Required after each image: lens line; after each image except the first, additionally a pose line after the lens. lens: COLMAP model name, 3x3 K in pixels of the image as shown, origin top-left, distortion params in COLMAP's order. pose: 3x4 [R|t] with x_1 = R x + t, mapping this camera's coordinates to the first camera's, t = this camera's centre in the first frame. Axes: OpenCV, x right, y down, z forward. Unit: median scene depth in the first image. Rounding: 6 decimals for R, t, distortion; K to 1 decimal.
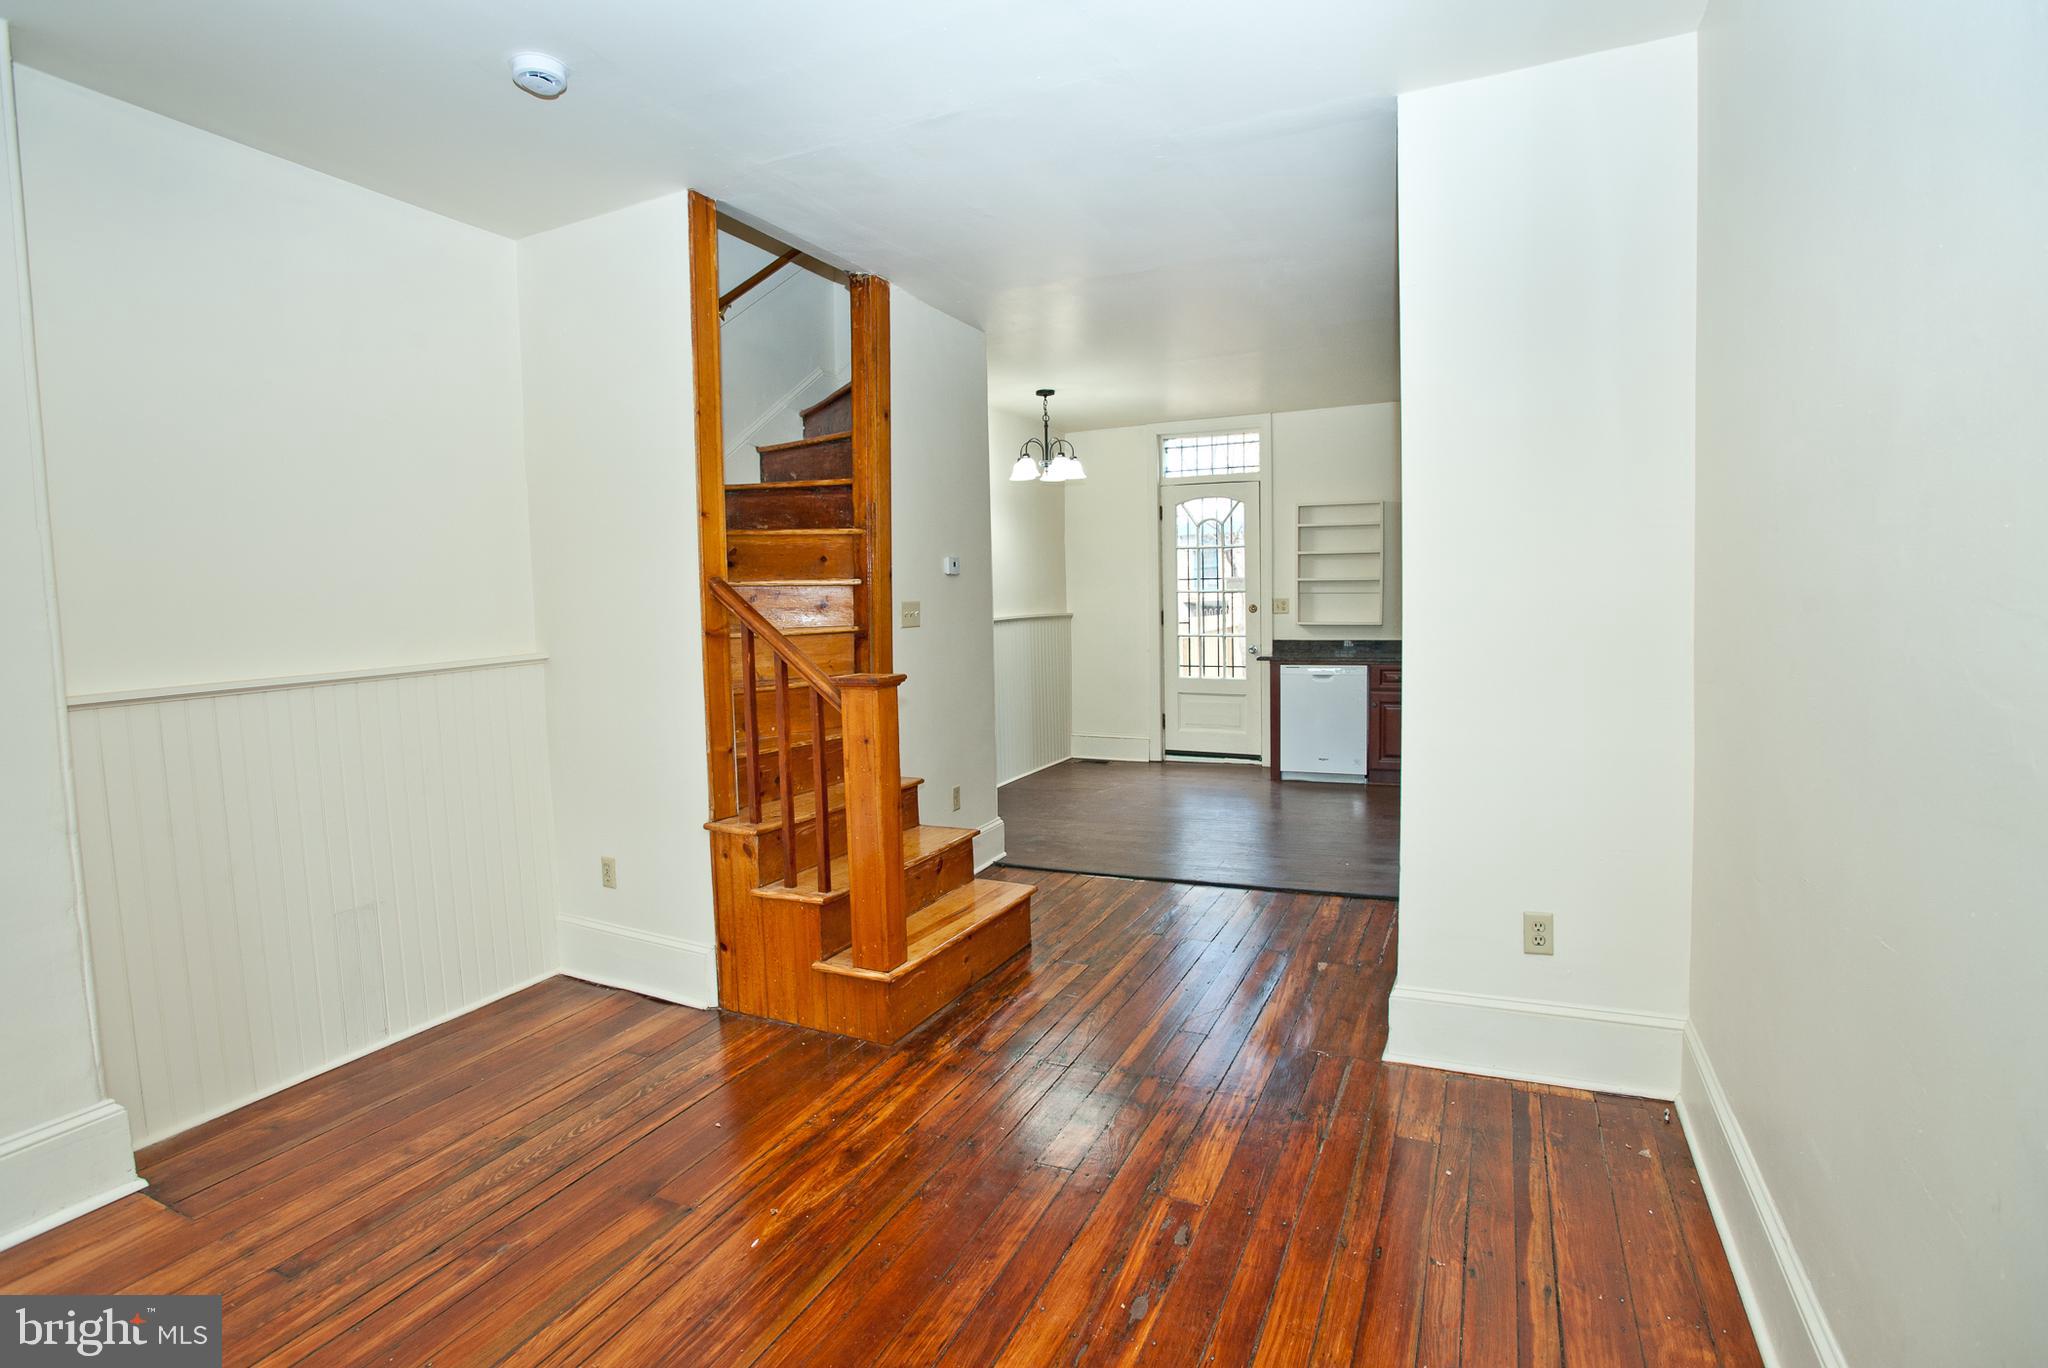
lens RADIAL K [[995.2, 0, 1020.3], [0, 995.2, 673.8], [0, 0, 1]] dist [-0.059674, 0.023659]
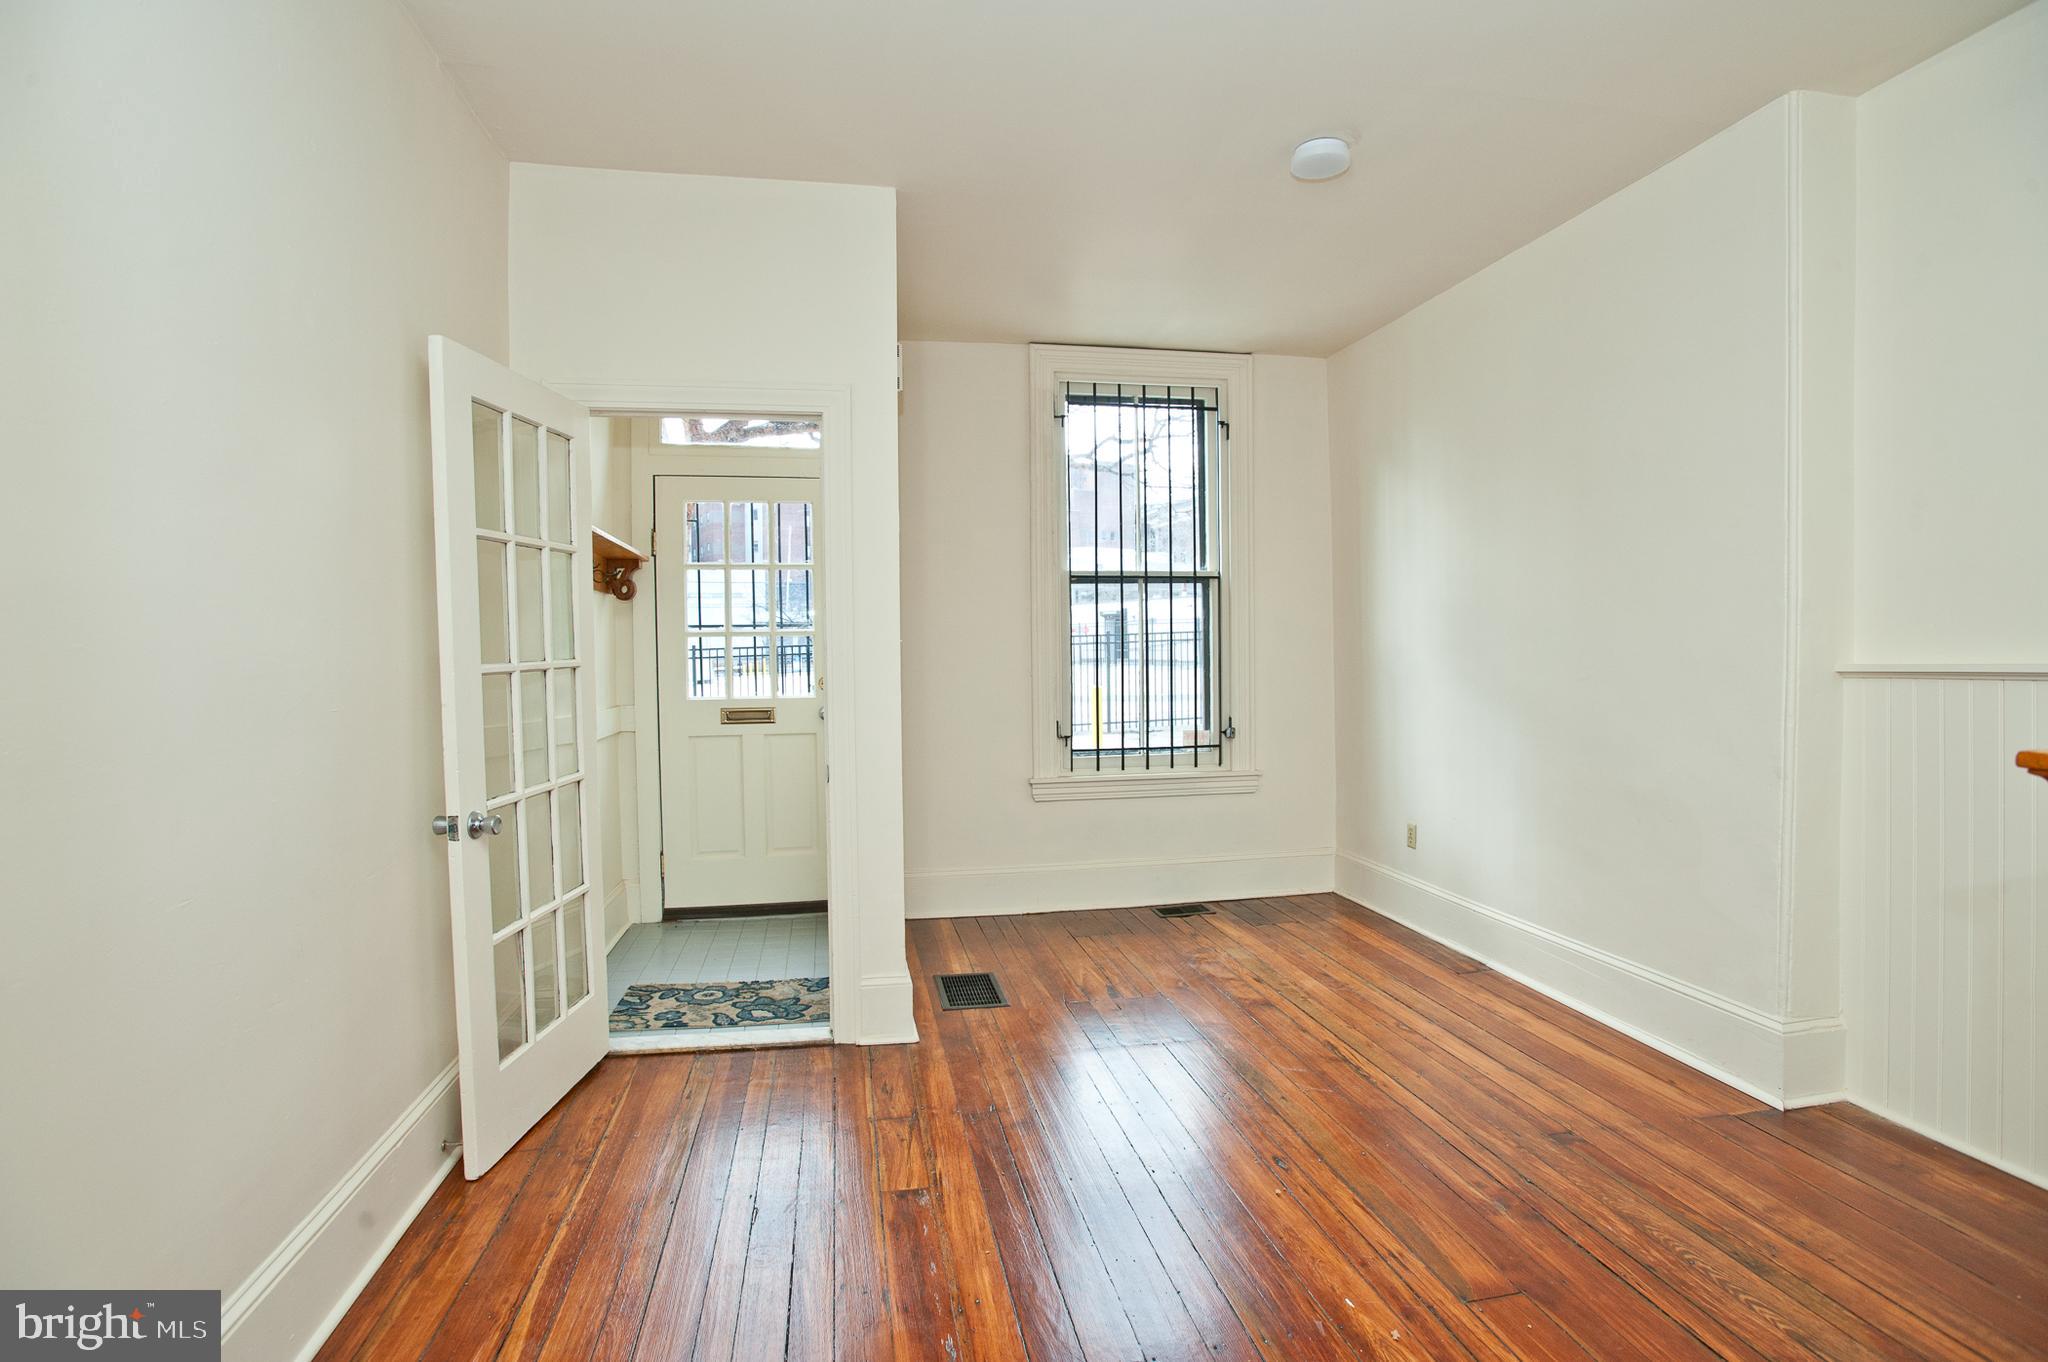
lens RADIAL K [[995.2, 0, 1020.3], [0, 995.2, 670.8], [0, 0, 1]] dist [-0.059674, 0.023659]
pose [[-0.807614, 0.049620, -0.587620, 0.294948], [-0.012759, 0.994750, 0.101535, -0.046285], [0.589573, 0.089499, -0.802741, 0.953261]]
